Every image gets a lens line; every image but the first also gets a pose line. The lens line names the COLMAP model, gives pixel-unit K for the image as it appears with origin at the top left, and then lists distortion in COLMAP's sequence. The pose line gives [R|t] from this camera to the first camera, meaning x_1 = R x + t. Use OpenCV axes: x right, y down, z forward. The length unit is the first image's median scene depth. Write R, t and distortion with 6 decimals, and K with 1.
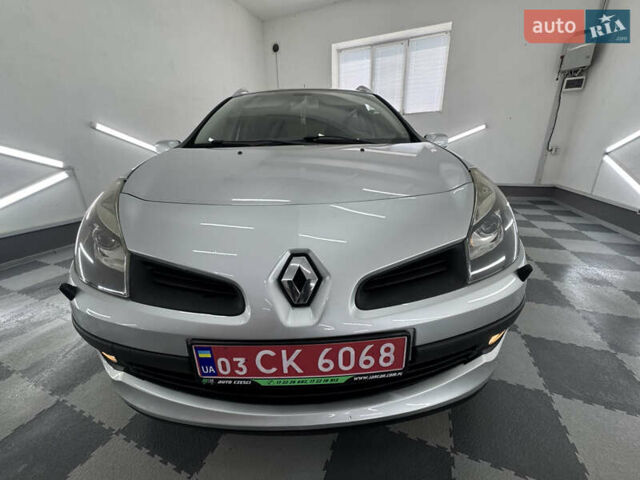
lens RADIAL K [[255.2, 0, 319.9], [0, 255.2, 239.6], [0, 0, 1]] dist [-0.005244, 0.000835]
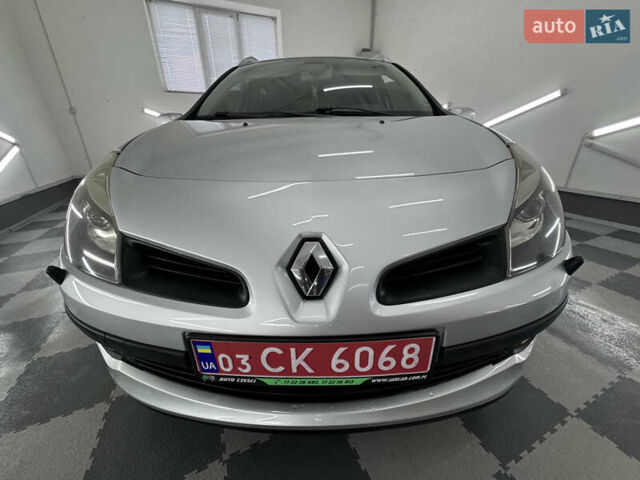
lens RADIAL K [[255.2, 0, 320.0], [0, 255.2, 239.6], [0, 0, 1]] dist [-0.005244, 0.000835]
pose [[0.999383, 0.018239, -0.030000, -0.021662], [-0.016176, 0.997580, 0.067618, 0.000654], [0.031161, -0.067091, 0.997260, 0.117715]]
